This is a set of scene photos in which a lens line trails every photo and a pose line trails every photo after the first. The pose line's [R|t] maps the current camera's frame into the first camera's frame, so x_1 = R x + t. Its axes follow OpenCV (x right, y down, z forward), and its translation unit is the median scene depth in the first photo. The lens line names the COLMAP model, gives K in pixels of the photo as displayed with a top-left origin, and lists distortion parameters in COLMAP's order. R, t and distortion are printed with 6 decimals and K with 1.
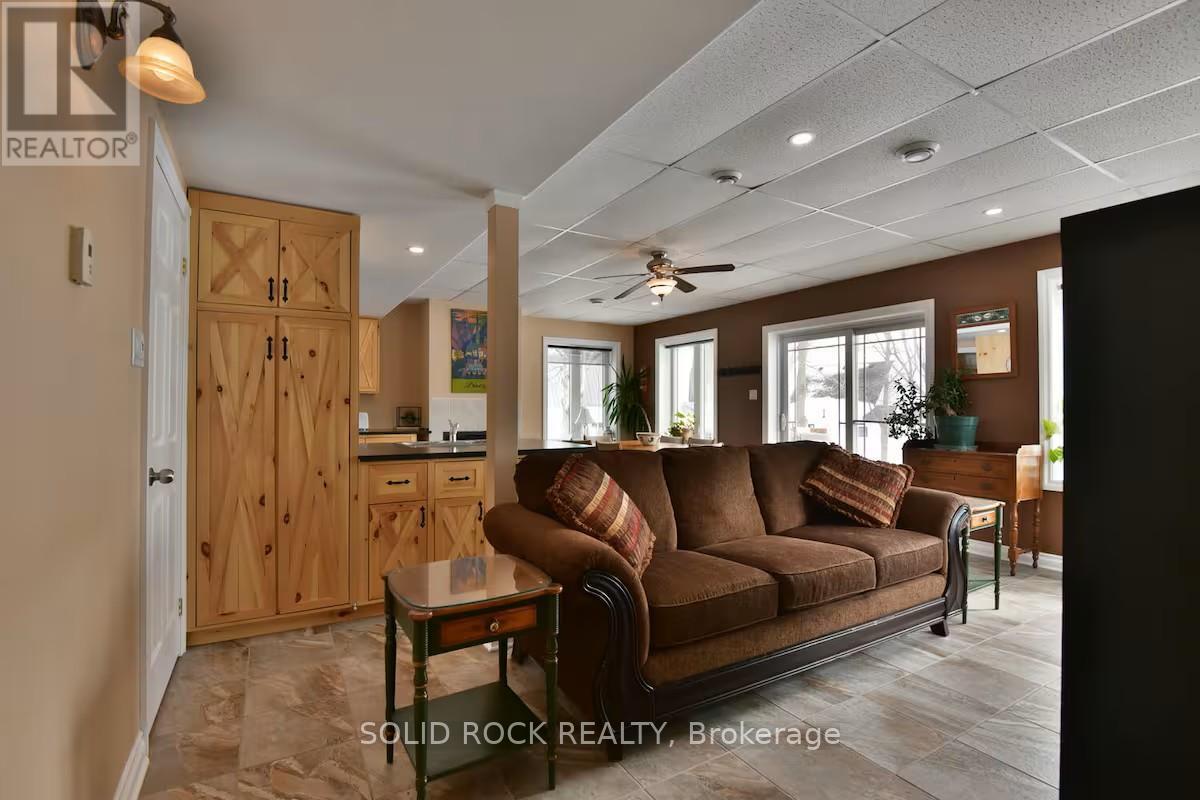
lens RADIAL K [[550.0, 0, 602.8], [0, 550.0, 401.7], [0, 0, 1]] dist [-0.023699, -0.001581]
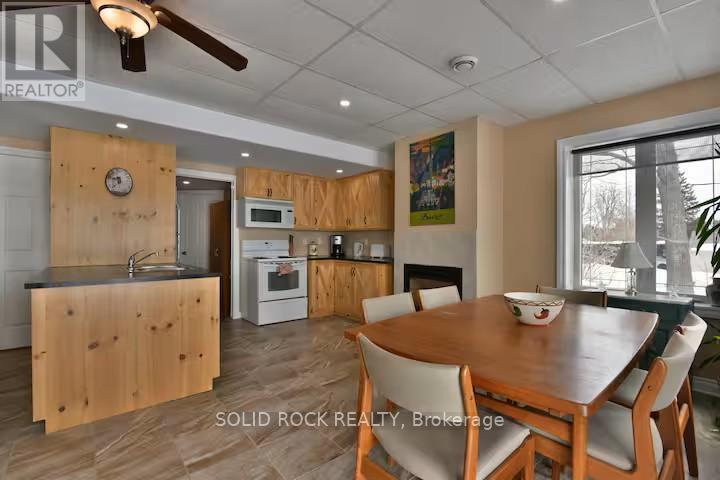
lens RADIAL K [[330.0, 0, 360.3], [0, 330.0, 242.8], [0, 0, 1]] dist [-0.023699, -0.001581]
pose [[0.166152, 0.005199, -0.986086, 0.313653], [0.010808, 0.999916, 0.007093, 0.009509], [0.986041, -0.011836, 0.166082, 0.798178]]
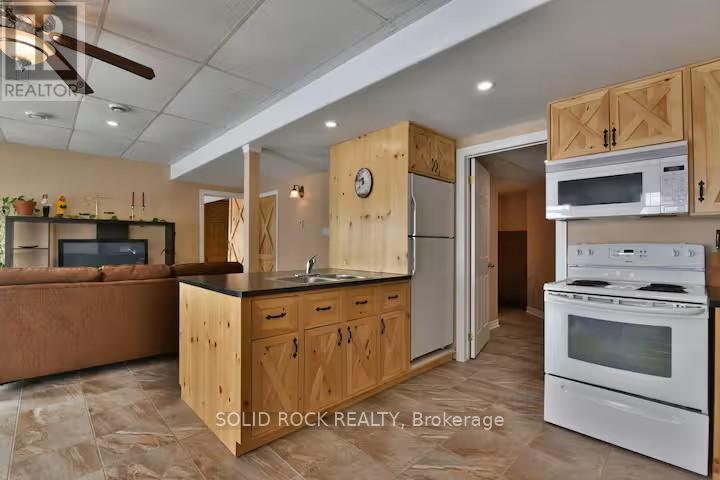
lens RADIAL K [[330.0, 0, 360.0], [0, 330.0, 241.5], [0, 0, 1]] dist [-0.023699, -0.001581]
pose [[-0.973567, -0.000146, -0.228403, -0.126729], [0.004079, 0.999829, -0.018025, 0.008770], [0.228367, -0.018480, -0.973400, 0.976485]]
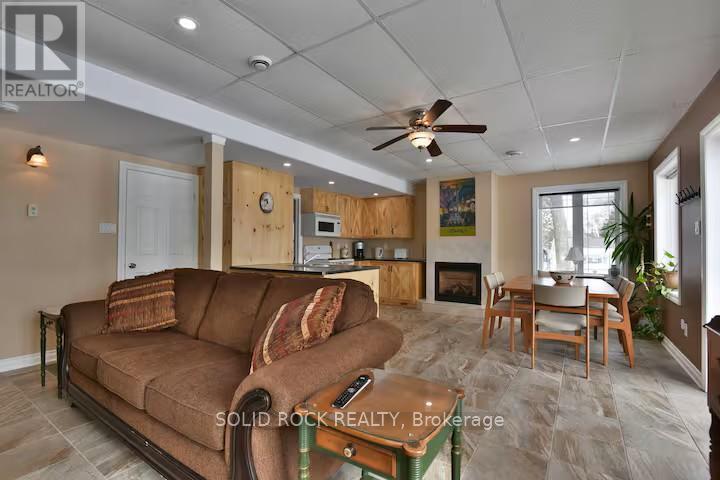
lens RADIAL K [[330.0, 0, 358.0], [0, 330.0, 242.5], [0, 0, 1]] dist [-0.023699, -0.001581]
pose [[0.427004, -0.009194, -0.904203, 0.452473], [0.009384, 0.999940, -0.005736, 0.003703], [0.904201, -0.006035, 0.427064, 0.397036]]
